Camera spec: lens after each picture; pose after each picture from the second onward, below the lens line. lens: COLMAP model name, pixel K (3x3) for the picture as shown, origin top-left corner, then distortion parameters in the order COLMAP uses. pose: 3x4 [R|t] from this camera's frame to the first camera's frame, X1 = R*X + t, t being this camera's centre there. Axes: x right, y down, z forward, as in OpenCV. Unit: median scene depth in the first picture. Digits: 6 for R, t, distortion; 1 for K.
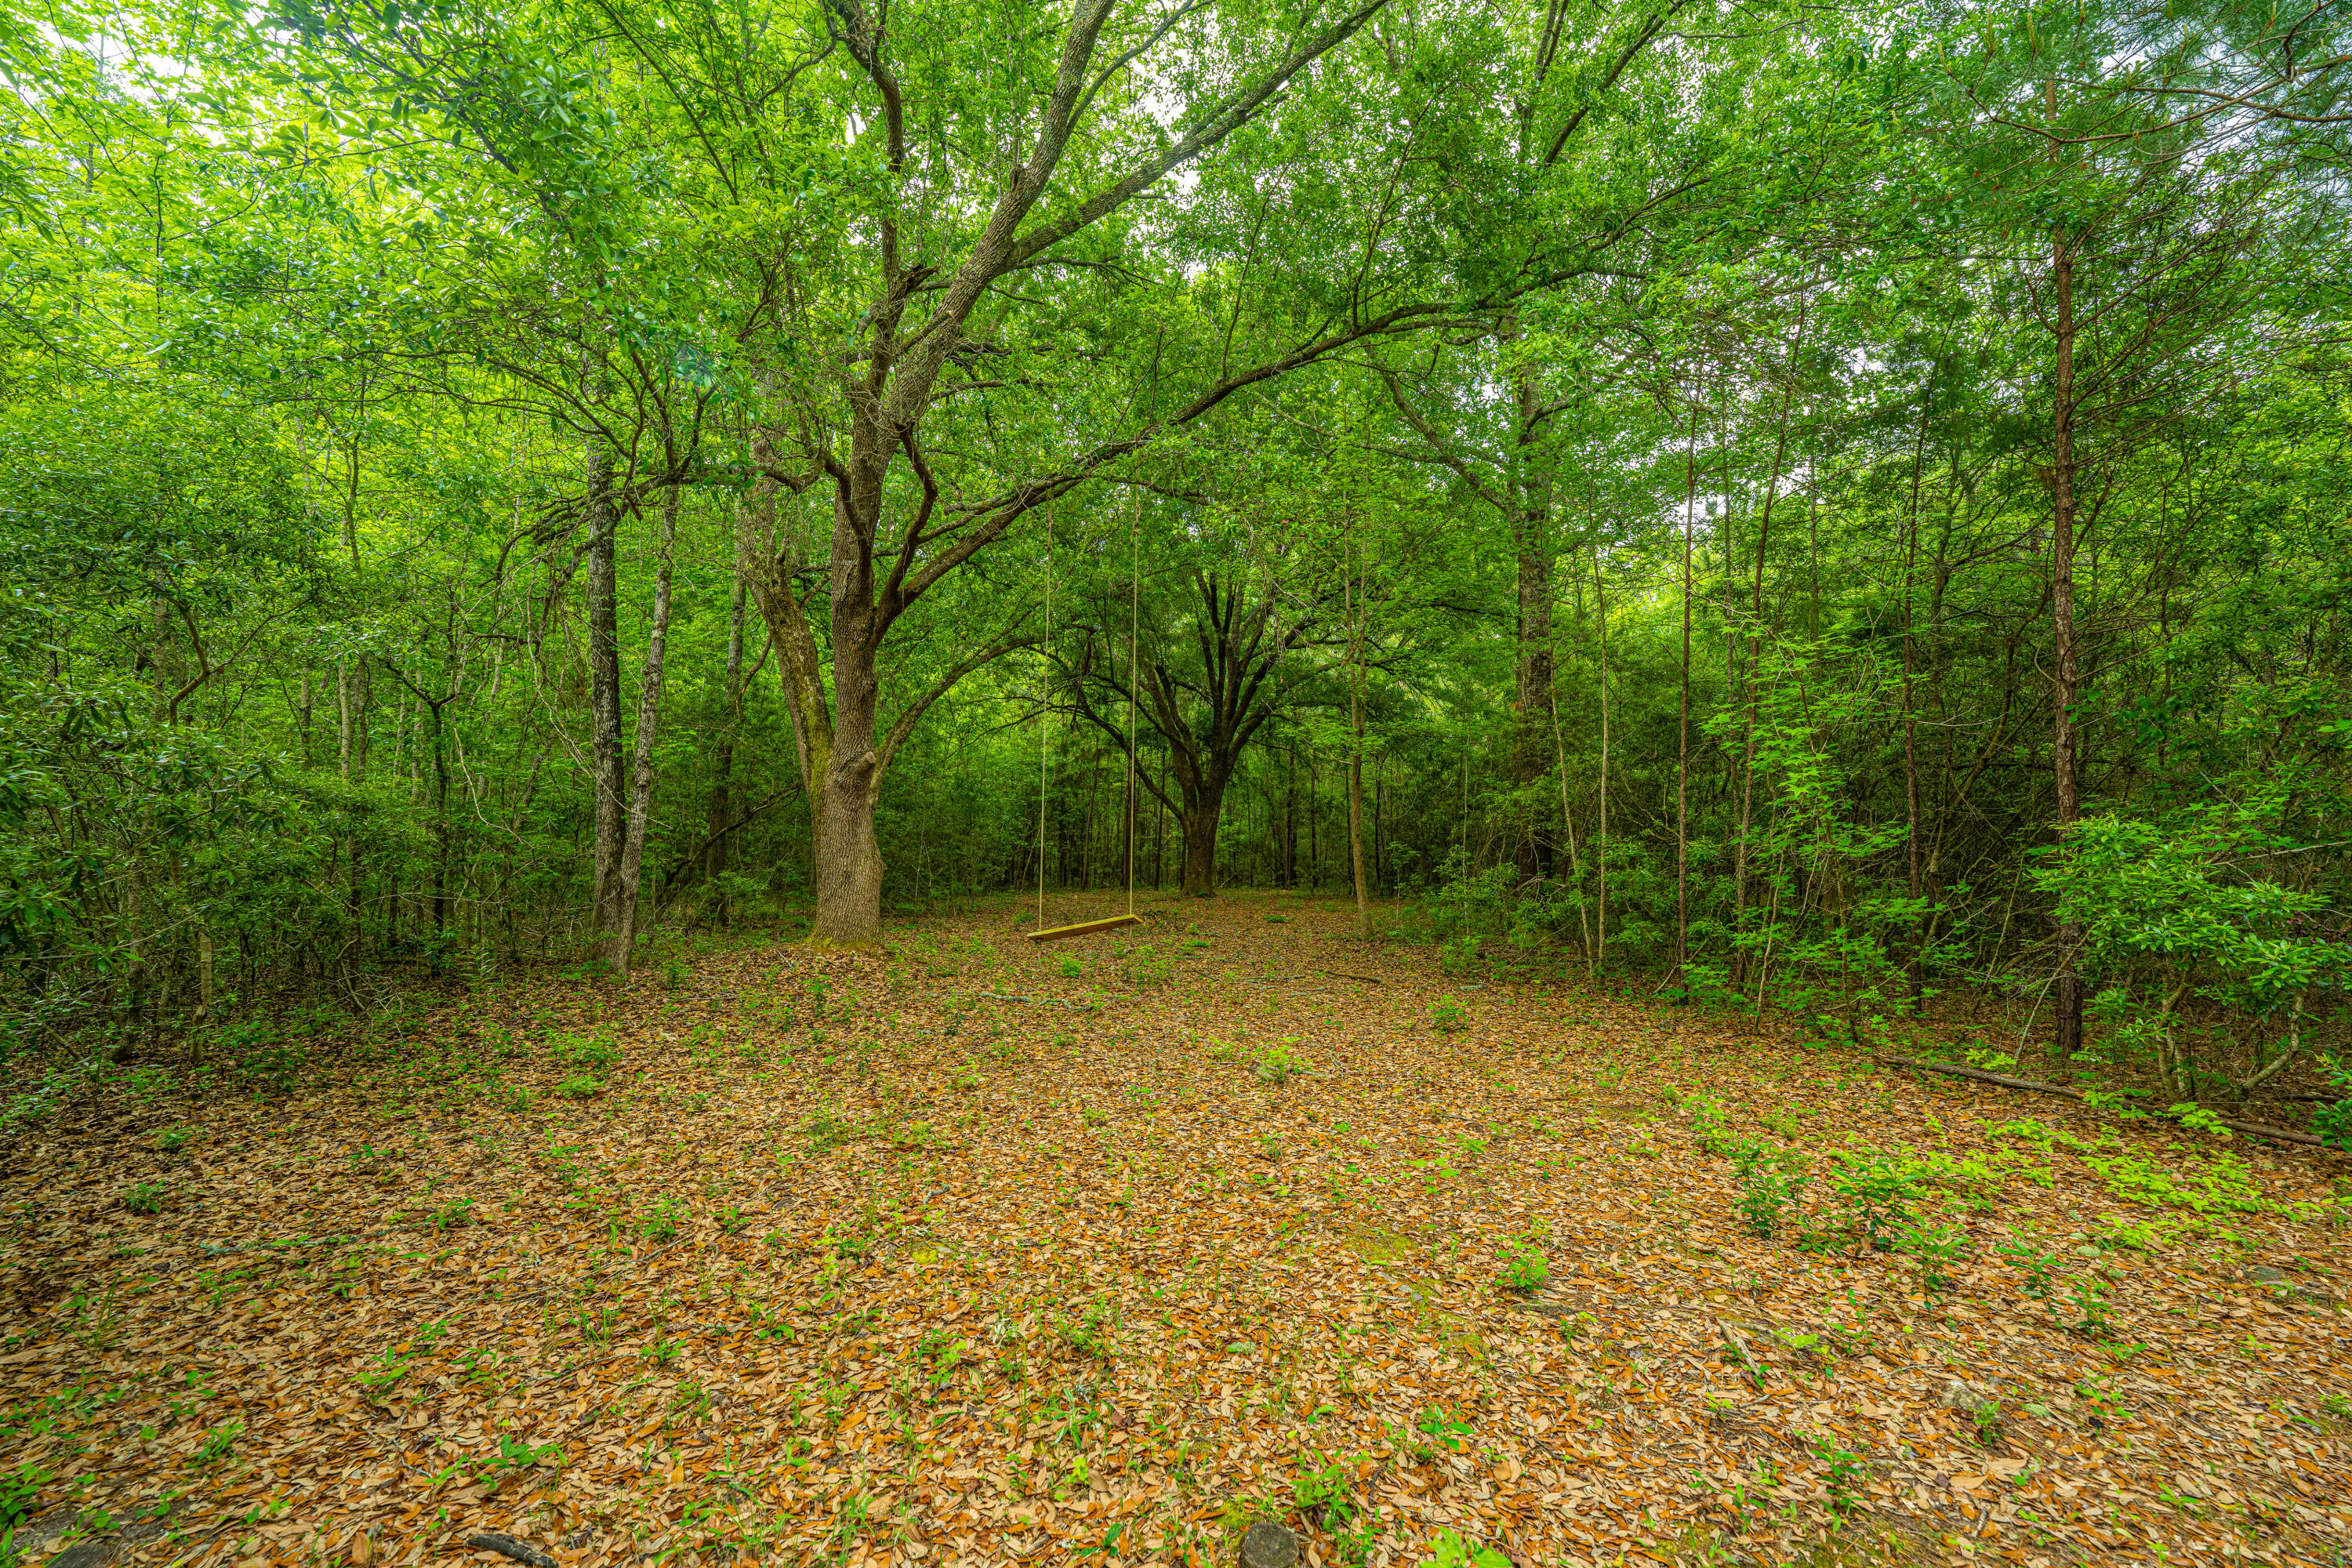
lens RADIAL K [[982.3, 0, 1184.2], [0, 982.3, 754.3], [0, 0, 1]] dist [0.000037, 0.000108]
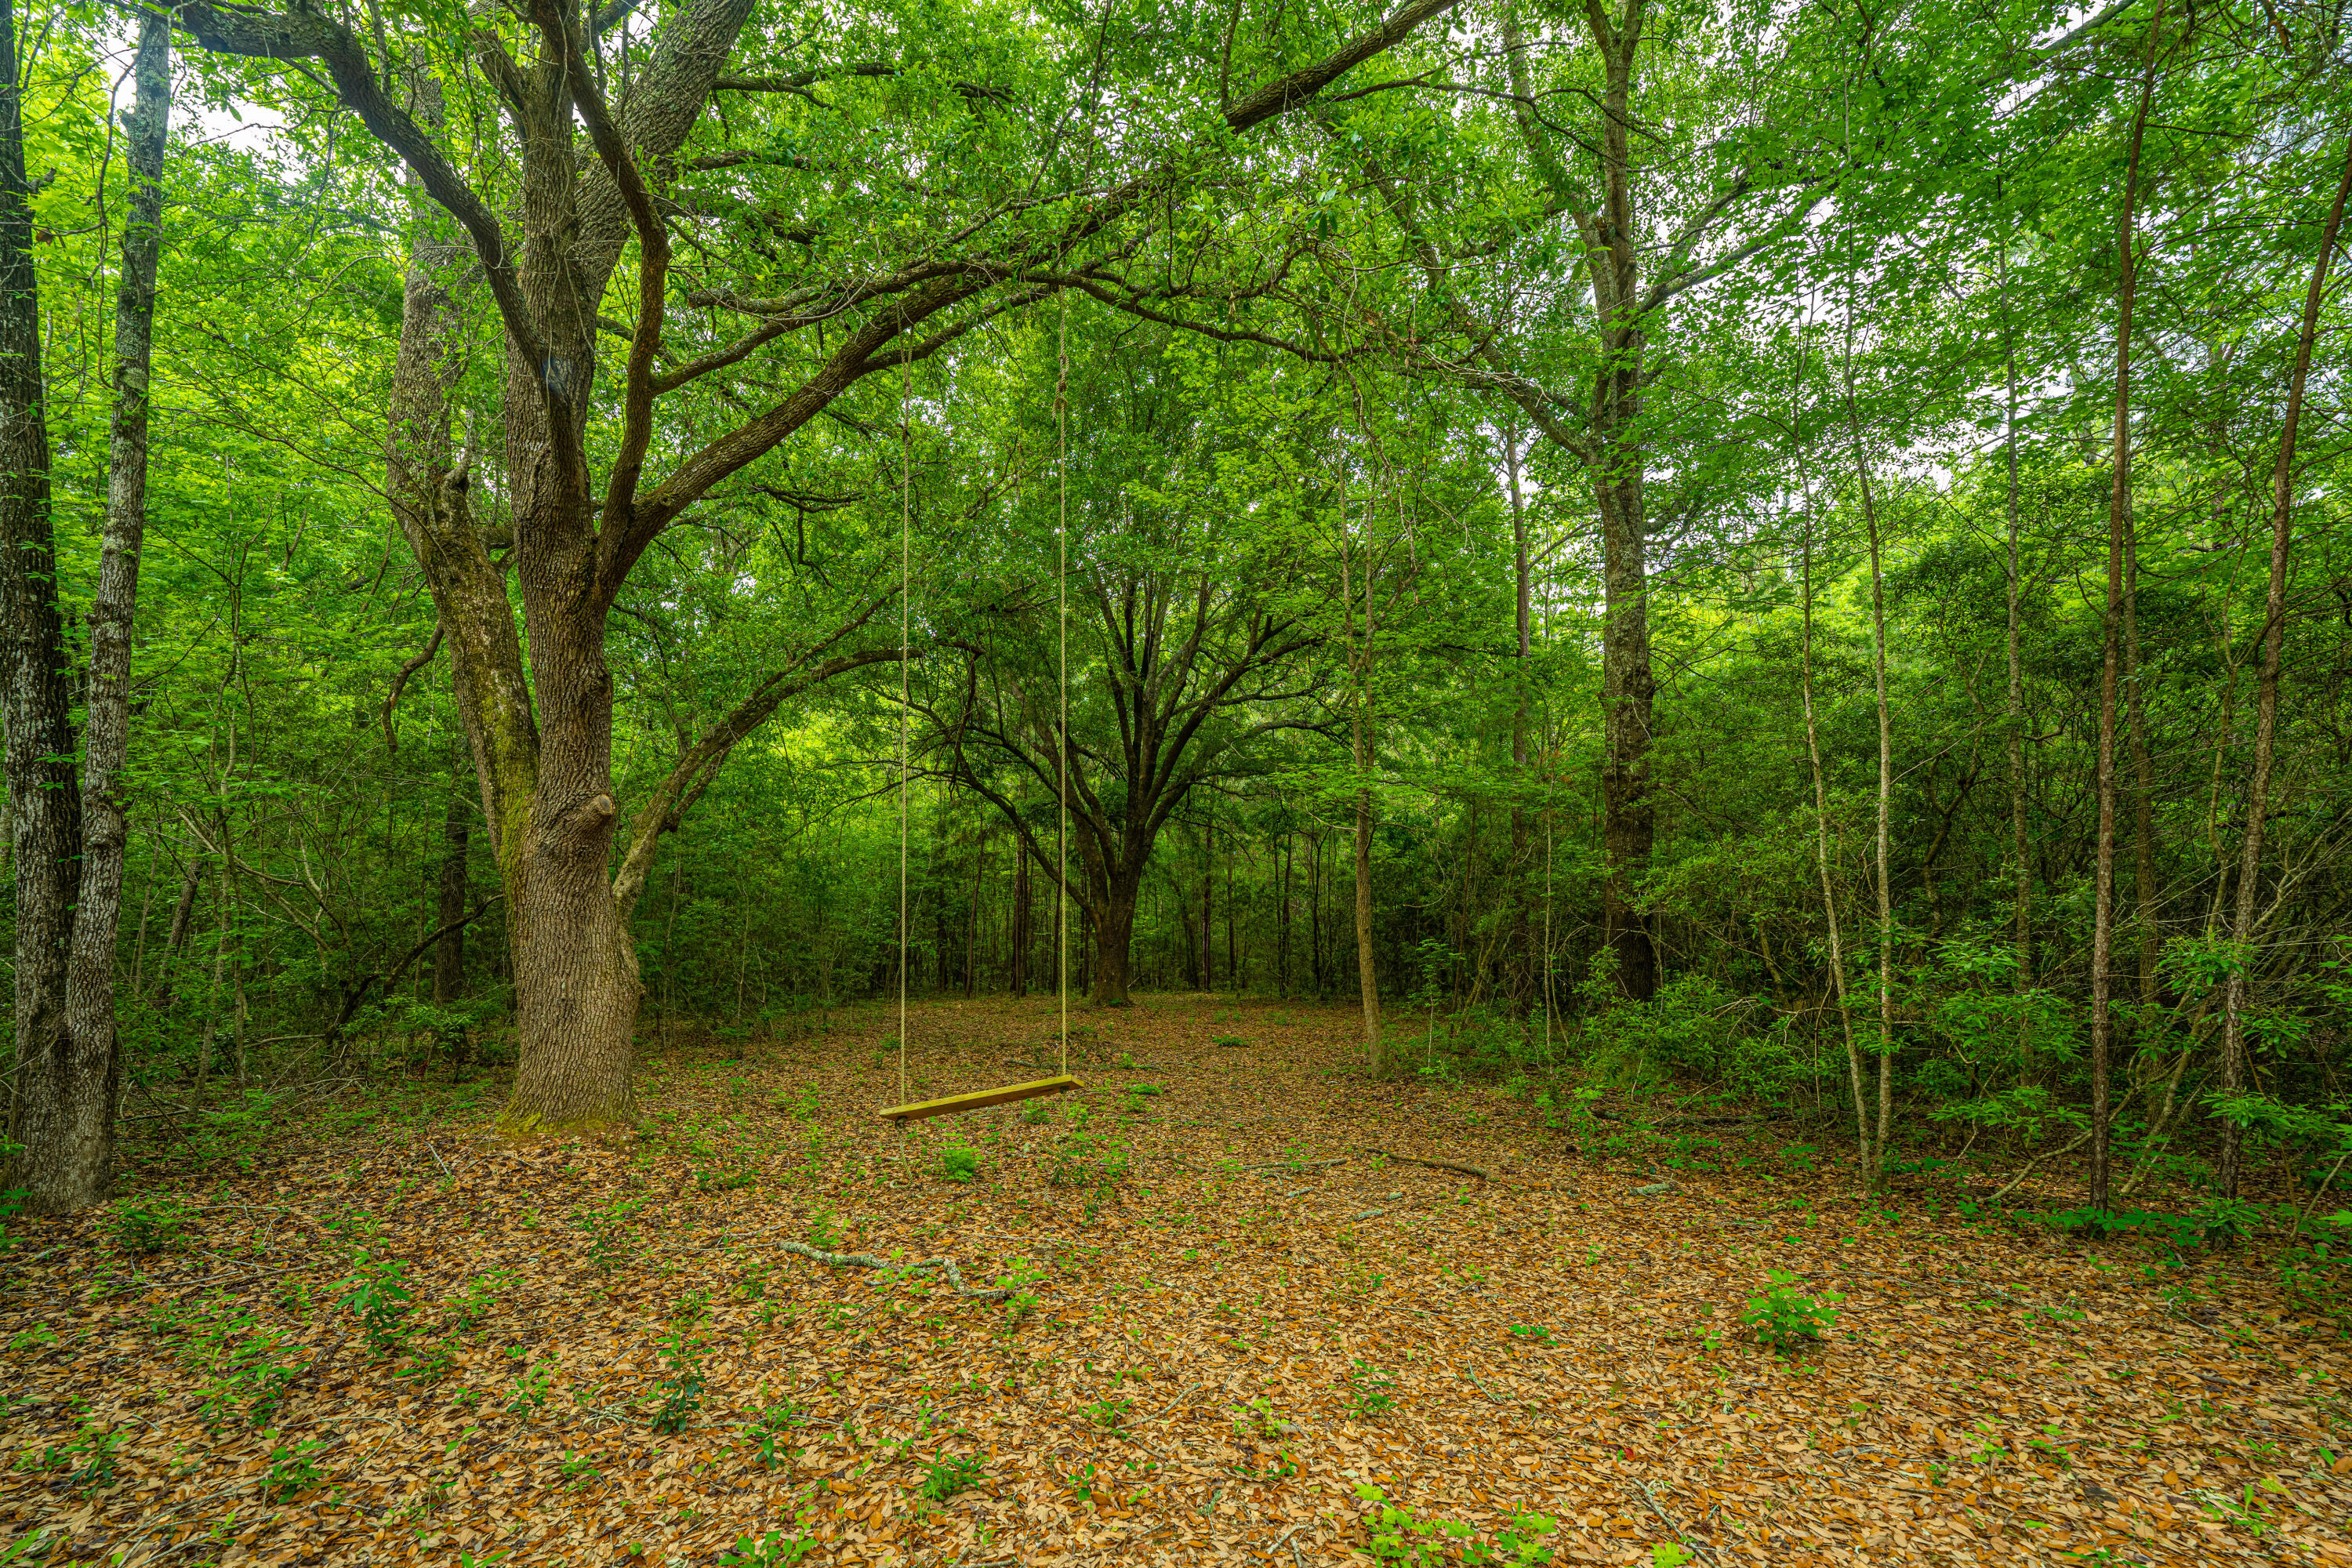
lens RADIAL K [[978.3, 0, 1170.4], [0, 978.3, 926.0], [0, 0, 1]] dist [0.000544, 0.000135]
pose [[0.994230, -0.006062, 0.107100, -0.025381], [-0.002274, 0.996987, 0.077541, 0.015654], [-0.107247, -0.077337, 0.991220, 0.205074]]
